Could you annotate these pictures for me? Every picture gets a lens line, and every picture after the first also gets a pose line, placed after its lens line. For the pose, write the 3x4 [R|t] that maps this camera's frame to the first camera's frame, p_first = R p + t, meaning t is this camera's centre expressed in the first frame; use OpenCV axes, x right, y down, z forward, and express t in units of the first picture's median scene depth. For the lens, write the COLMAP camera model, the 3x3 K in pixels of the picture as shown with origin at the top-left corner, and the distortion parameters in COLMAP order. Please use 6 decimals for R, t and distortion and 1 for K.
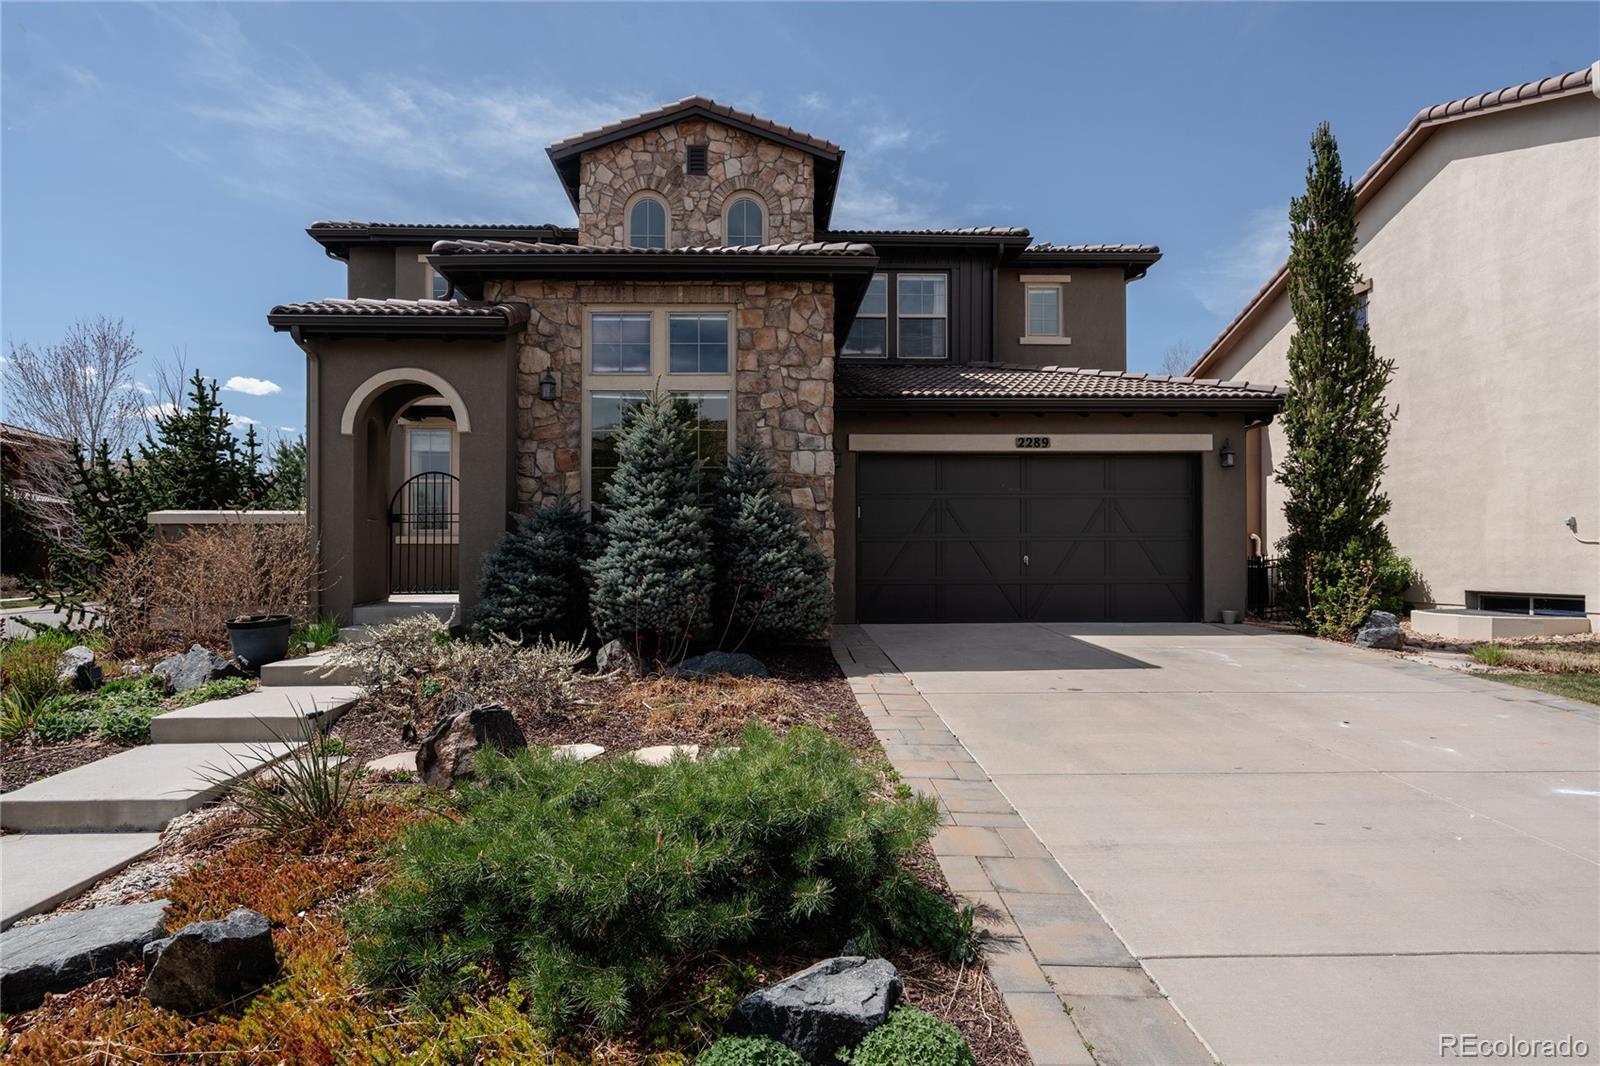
lens RADIAL K [[850.5, 0, 800.0], [0, 850.5, 533.0], [0, 0, 1]] dist [0.000077, 0.000858]
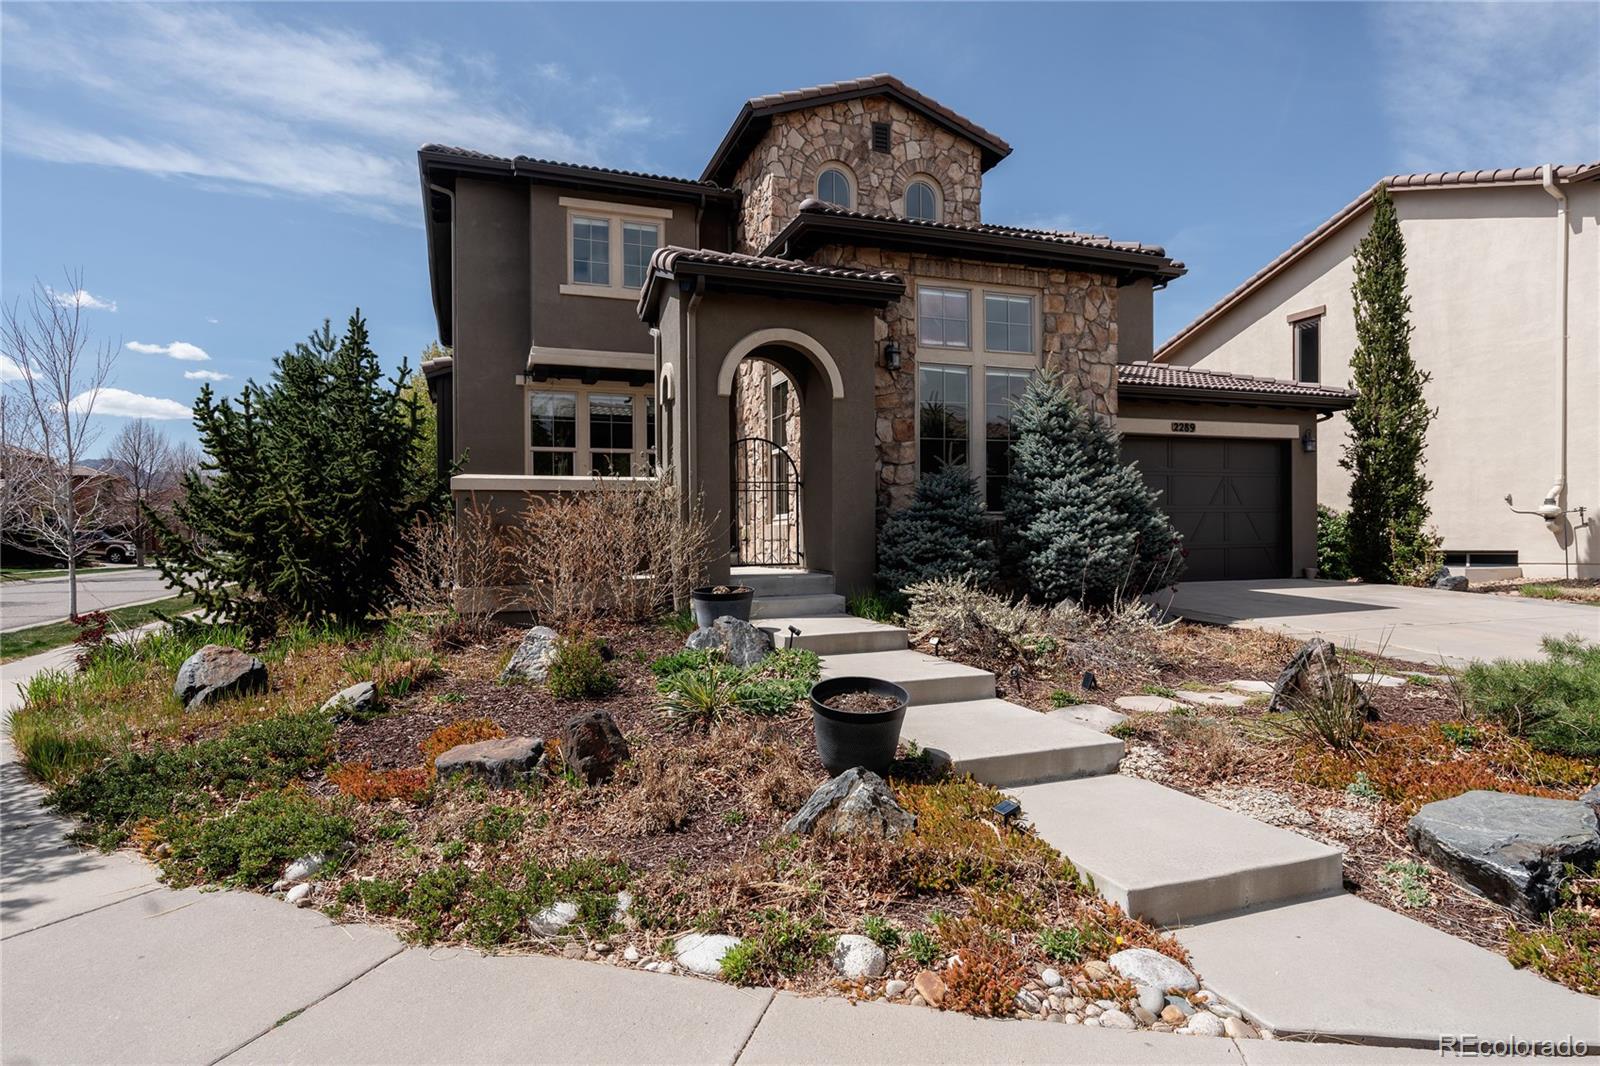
lens RADIAL K [[867.9, 0, 800.0], [0, 867.9, 533.0], [0, 0, 1]] dist [-0.000785, 0.000265]
pose [[0.944500, -0.008474, 0.328403, -0.611426], [0.002791, 0.999838, 0.017772, 0.015242], [-0.328500, -0.015869, 0.944370, 0.052449]]
